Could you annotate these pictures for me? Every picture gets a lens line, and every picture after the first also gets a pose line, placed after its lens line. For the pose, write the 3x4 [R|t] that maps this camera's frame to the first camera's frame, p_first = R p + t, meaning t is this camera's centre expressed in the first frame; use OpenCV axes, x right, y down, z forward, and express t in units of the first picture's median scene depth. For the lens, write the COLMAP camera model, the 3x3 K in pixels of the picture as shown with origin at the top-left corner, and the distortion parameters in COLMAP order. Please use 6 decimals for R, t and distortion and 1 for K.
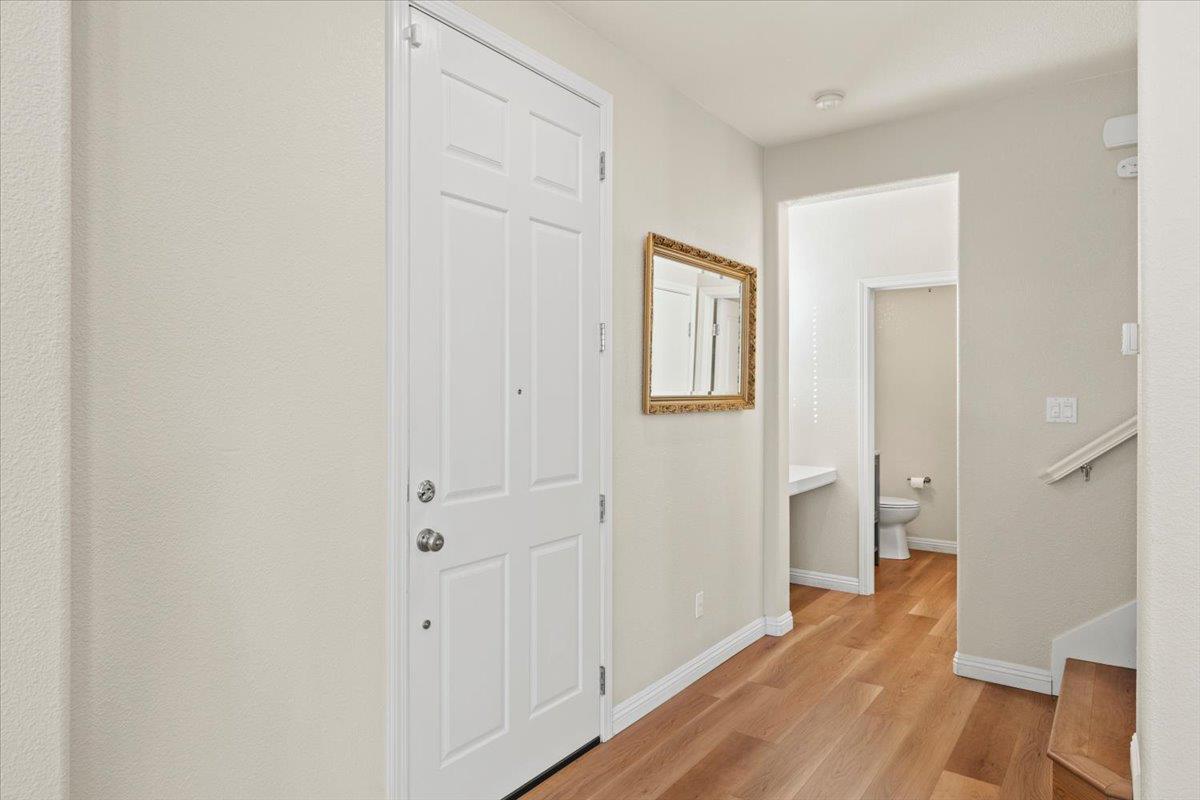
lens RADIAL K [[732.6, 0, 607.2], [0, 732.6, 388.8], [0, 0, 1]] dist [0.002091, -0.002947]
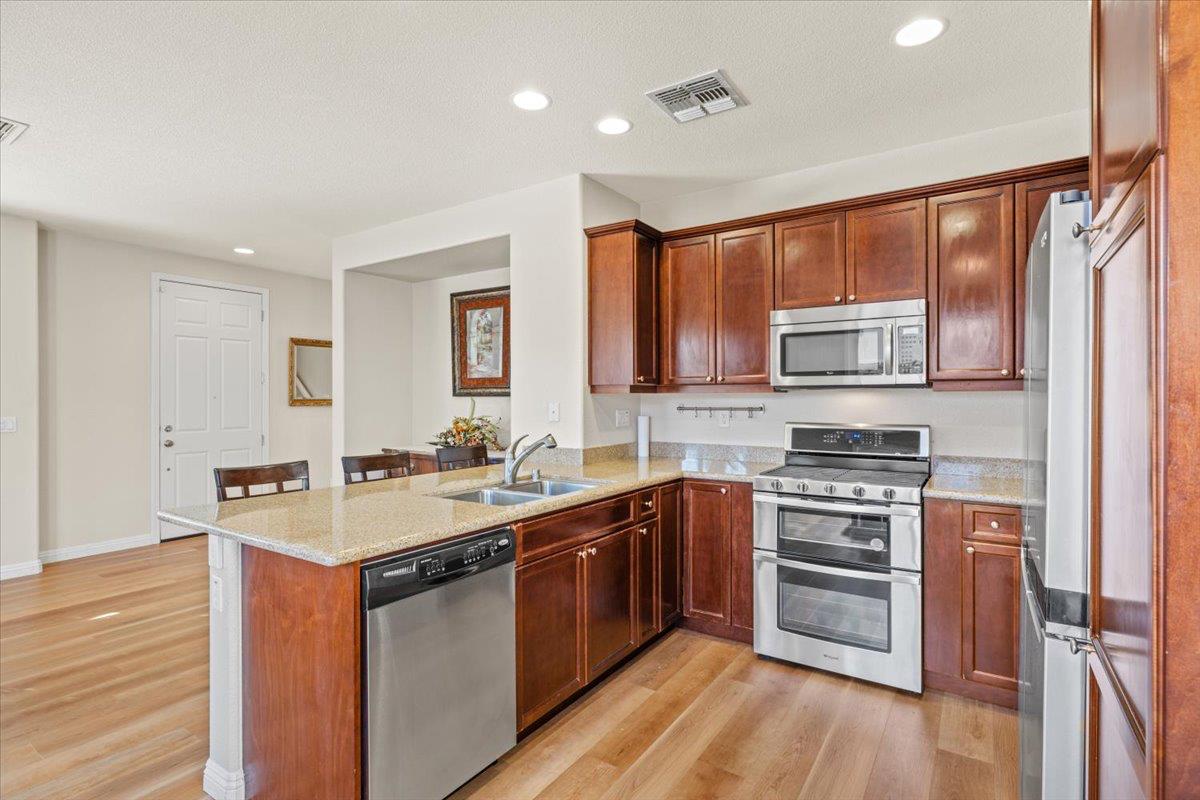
lens RADIAL K [[577.5, 0, 593.1], [0, 577.5, 397.3], [0, 0, 1]] dist [-0.003233, 0.002407]
pose [[0.999576, -0.005624, 0.028554, 0.998374], [0.005621, 0.999984, 0.000187, 0.007978], [-0.028555, -0.000026, 0.999592, -1.025455]]
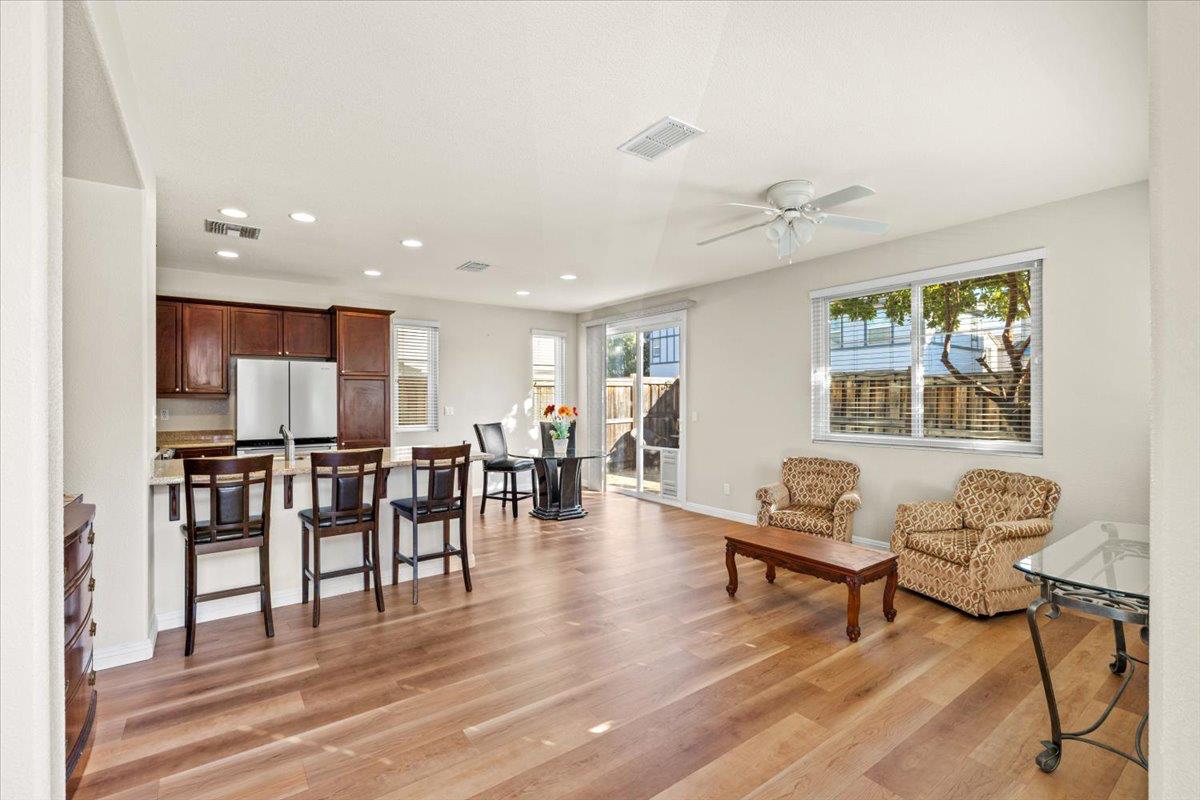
lens RADIAL K [[536.2, 0, 599.1], [0, 536.2, 396.2], [0, 0, 1]] dist [0.001467, 0.000086]
pose [[-0.950764, 0.000449, 0.309915, -0.070194], [-0.001072, 0.999988, -0.004738, 0.001943], [-0.309914, -0.004837, -0.950752, 0.719331]]
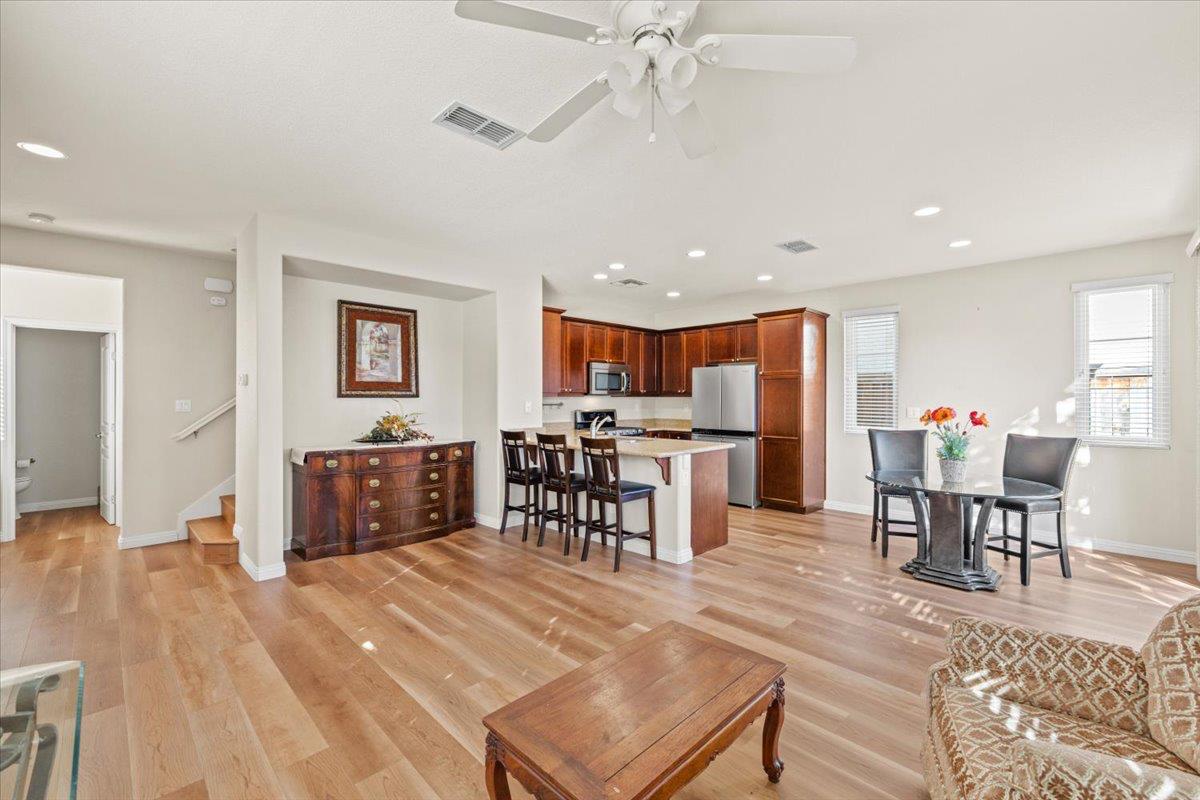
lens RADIAL K [[505.3, 0, 602.0], [0, 505.3, 398.0], [0, 0, 1]] dist [0.002627, -0.000217]
pose [[0.164395, -0.003791, 0.986387, -0.625413], [-0.001047, 0.999991, 0.004018, -0.001478], [-0.986394, -0.001694, 0.164389, -0.434415]]
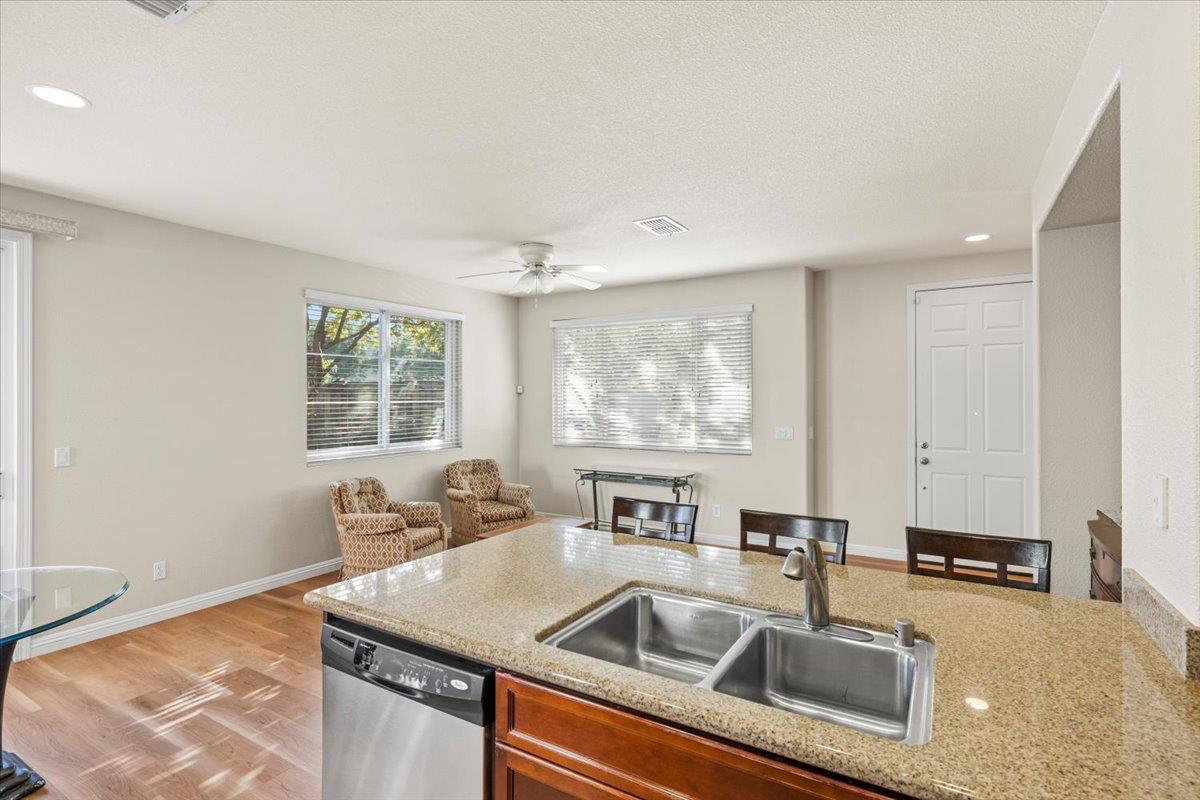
lens RADIAL K [[577.5, 0, 600.0], [0, 577.5, 395.1], [0, 0, 1]] dist [-0.003233, 0.002407]
pose [[0.081784, -0.006697, -0.996628, 1.324990], [0.002423, 0.999976, -0.006521, -0.037062], [0.996647, -0.001881, 0.081798, -0.356319]]
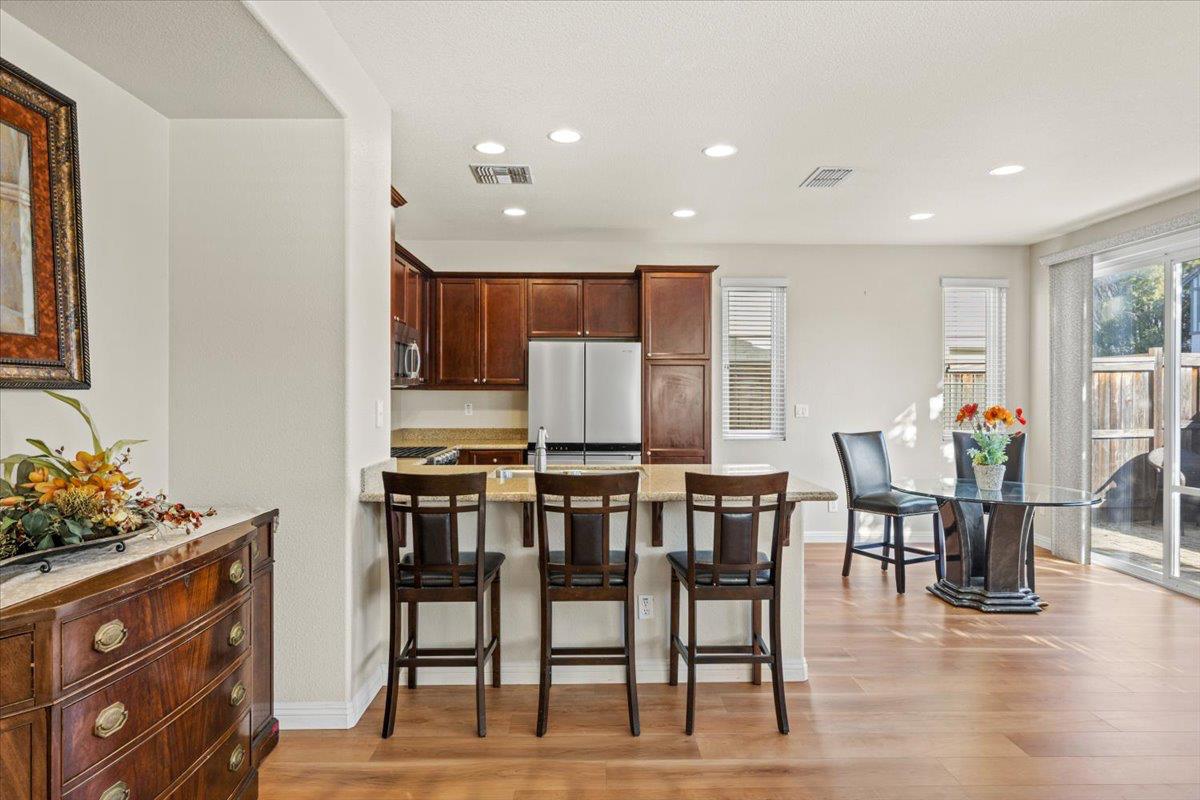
lens RADIAL K [[689.5, 0, 597.2], [0, 689.5, 394.0], [0, 0, 1]] dist [0.004521, 0.000758]
pose [[-0.599462, -0.006056, 0.800380, 0.019631], [-0.005534, 0.999979, 0.003422, 0.003523], [-0.800384, -0.002378, -0.599483, 0.400283]]
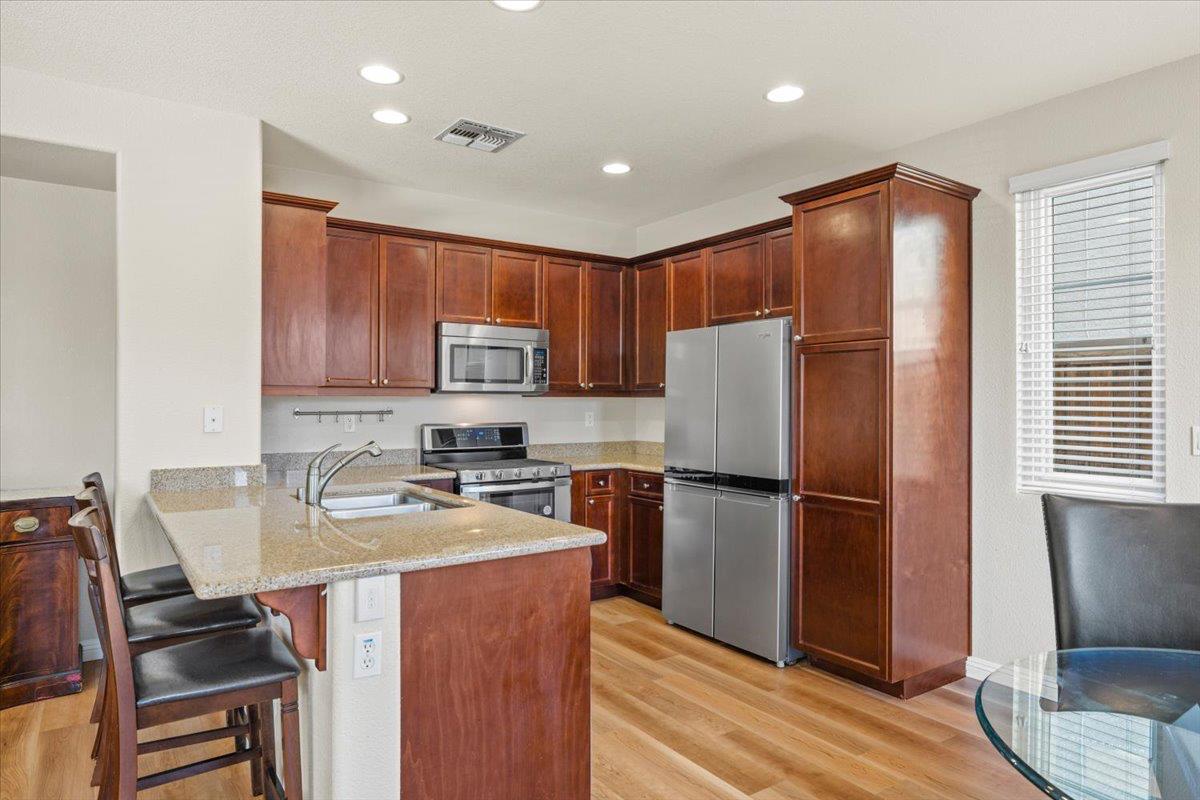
lens RADIAL K [[732.6, 0, 599.2], [0, 732.6, 395.9], [0, 0, 1]] dist [0.002091, -0.002947]
pose [[0.338428, 0.001218, 0.940992, 0.159083], [-0.000886, 0.999999, -0.000976, 0.001765], [-0.940992, -0.000503, 0.338428, -0.795644]]
